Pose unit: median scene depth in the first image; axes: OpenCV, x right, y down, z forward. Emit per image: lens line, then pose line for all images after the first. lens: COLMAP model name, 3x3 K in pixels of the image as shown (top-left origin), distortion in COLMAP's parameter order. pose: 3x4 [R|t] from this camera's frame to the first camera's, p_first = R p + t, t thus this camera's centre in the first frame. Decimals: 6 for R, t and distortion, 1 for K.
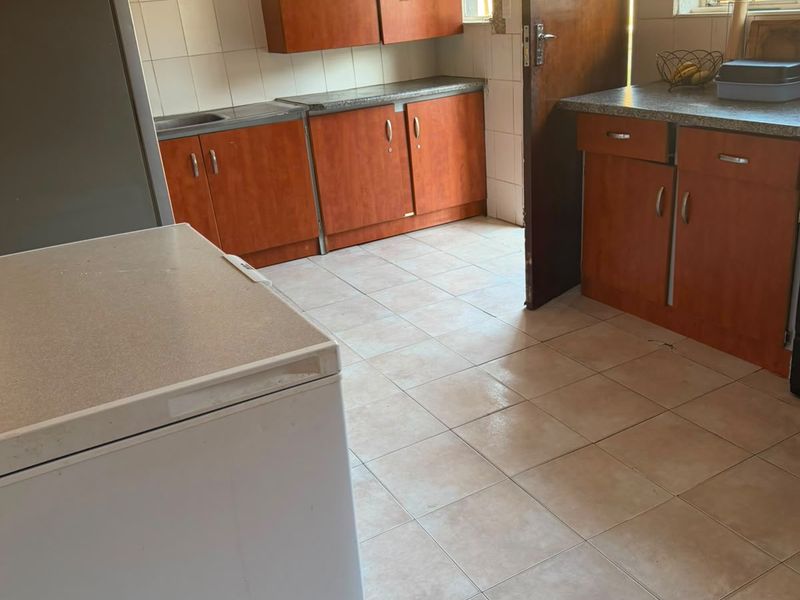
lens RADIAL K [[745.6, 0, 400.8], [0, 745.6, 310.7], [0, 0, 1]] dist [0.147242, -0.283351]
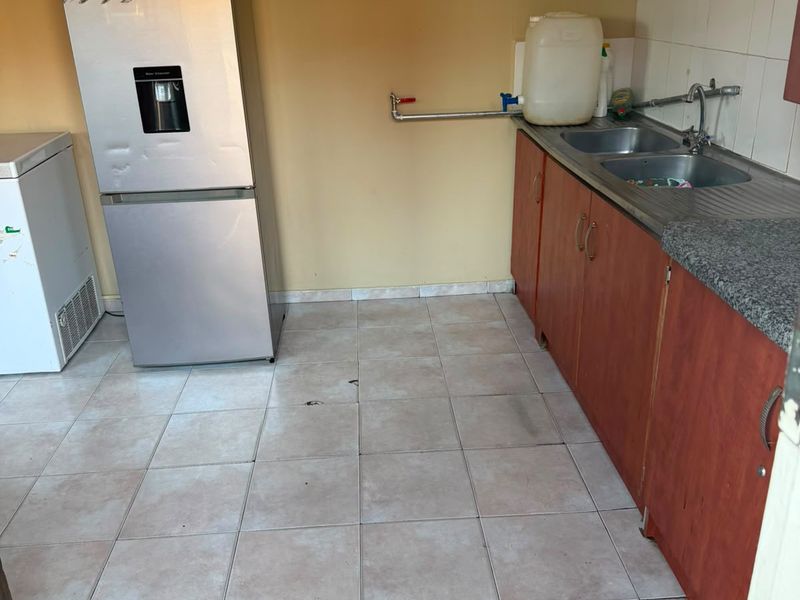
lens RADIAL K [[745.6, 0, 400.8], [0, 745.6, 310.7], [0, 0, 1]] dist [0.147242, -0.283351]
pose [[-0.437922, 0.439375, -0.784330, 0.316048], [-0.281544, 0.761522, 0.583795, -0.491688], [0.853790, 0.476480, -0.209784, 1.117334]]
